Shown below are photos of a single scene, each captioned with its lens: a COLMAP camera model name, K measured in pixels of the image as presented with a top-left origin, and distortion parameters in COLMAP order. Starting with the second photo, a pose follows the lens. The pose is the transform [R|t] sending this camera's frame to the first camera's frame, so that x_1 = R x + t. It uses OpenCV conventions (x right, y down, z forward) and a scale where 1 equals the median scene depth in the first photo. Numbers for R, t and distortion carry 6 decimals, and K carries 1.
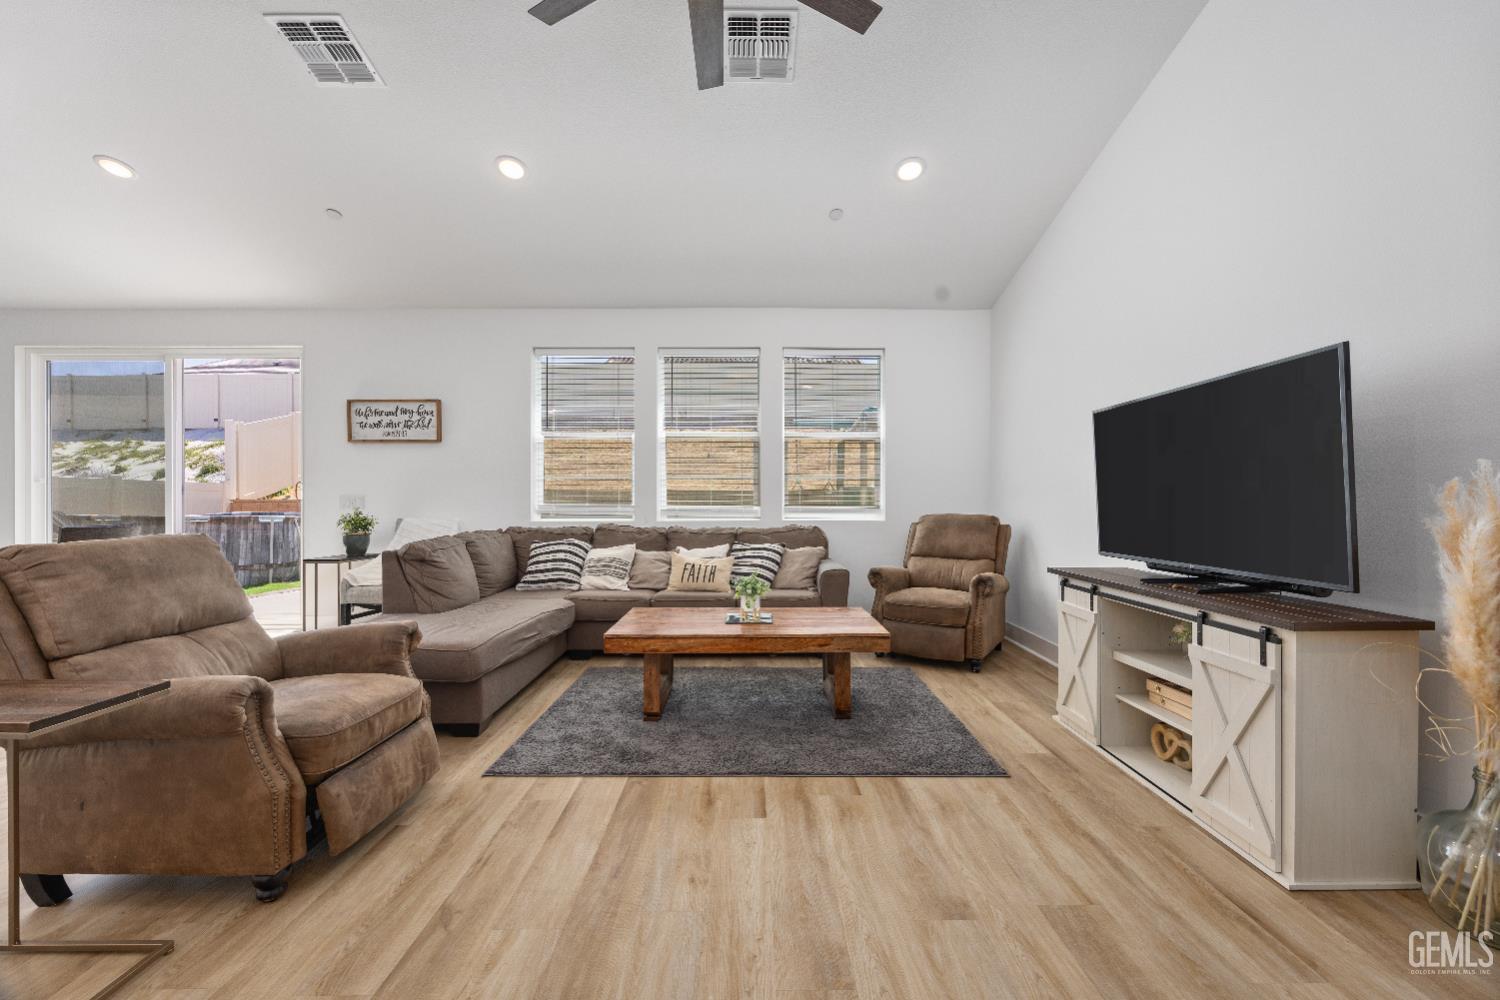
lens RADIAL K [[577.7, 0, 755.5], [0, 577.7, 500.3], [0, 0, 1]] dist [-0.004275, -0.001651]
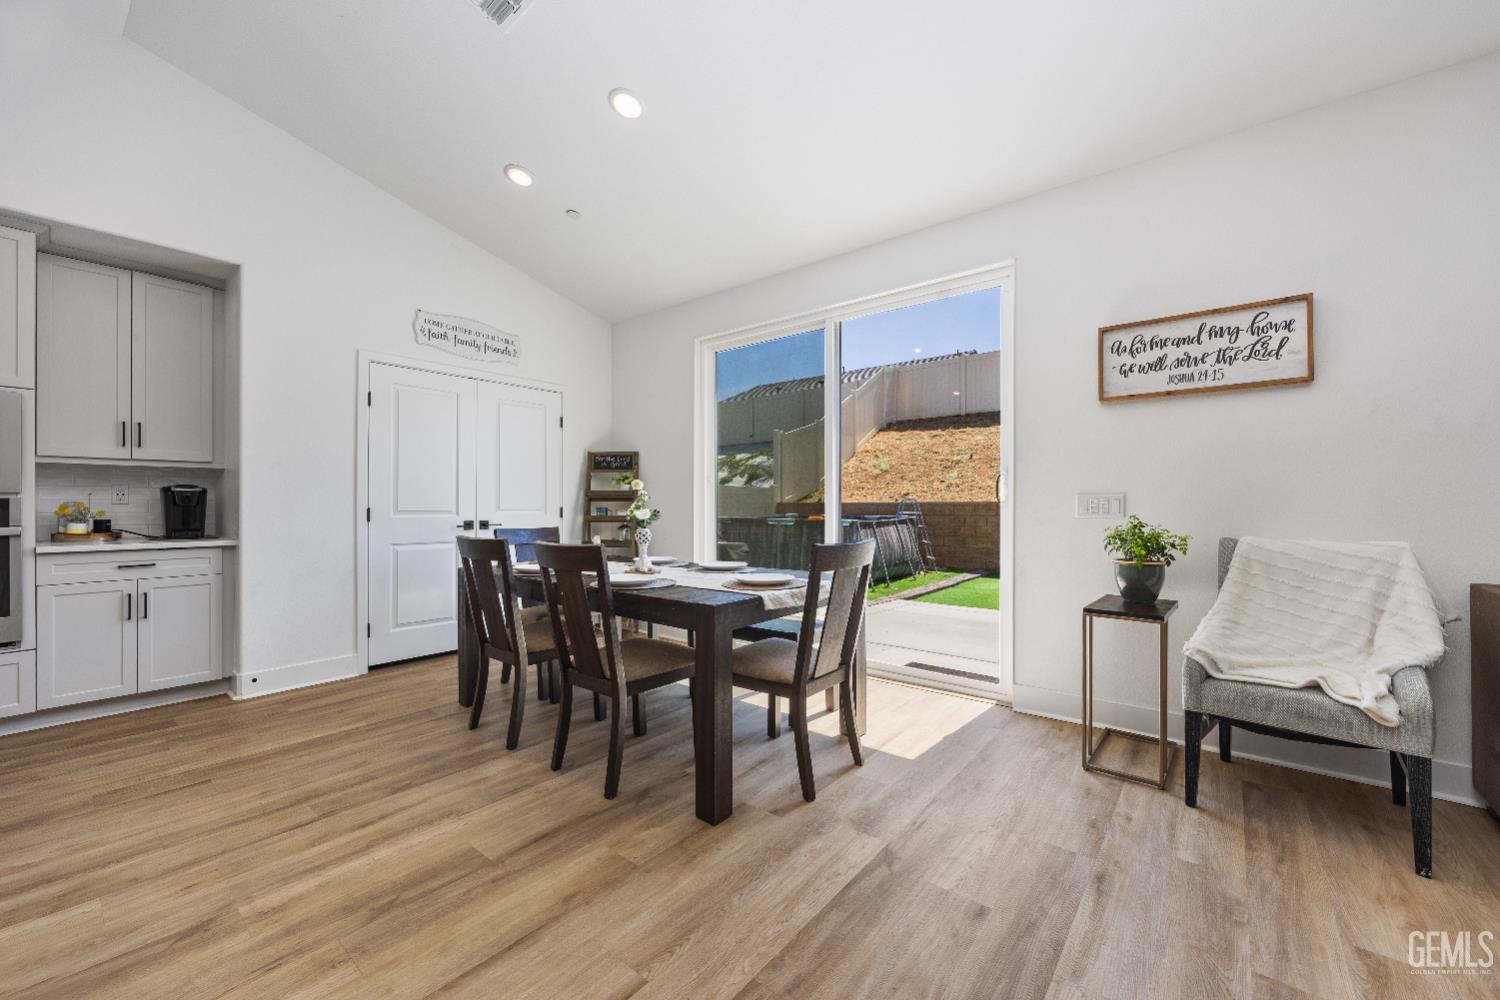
lens RADIAL K [[577.7, 0, 752.3], [0, 577.7, 502.3], [0, 0, 1]] dist [-0.004275, -0.001651]
pose [[0.763897, 0.000338, -0.645338, -0.594764], [-0.002588, 0.999993, -0.002540, 0.004152], [0.645333, 0.003611, 0.763893, 0.322333]]
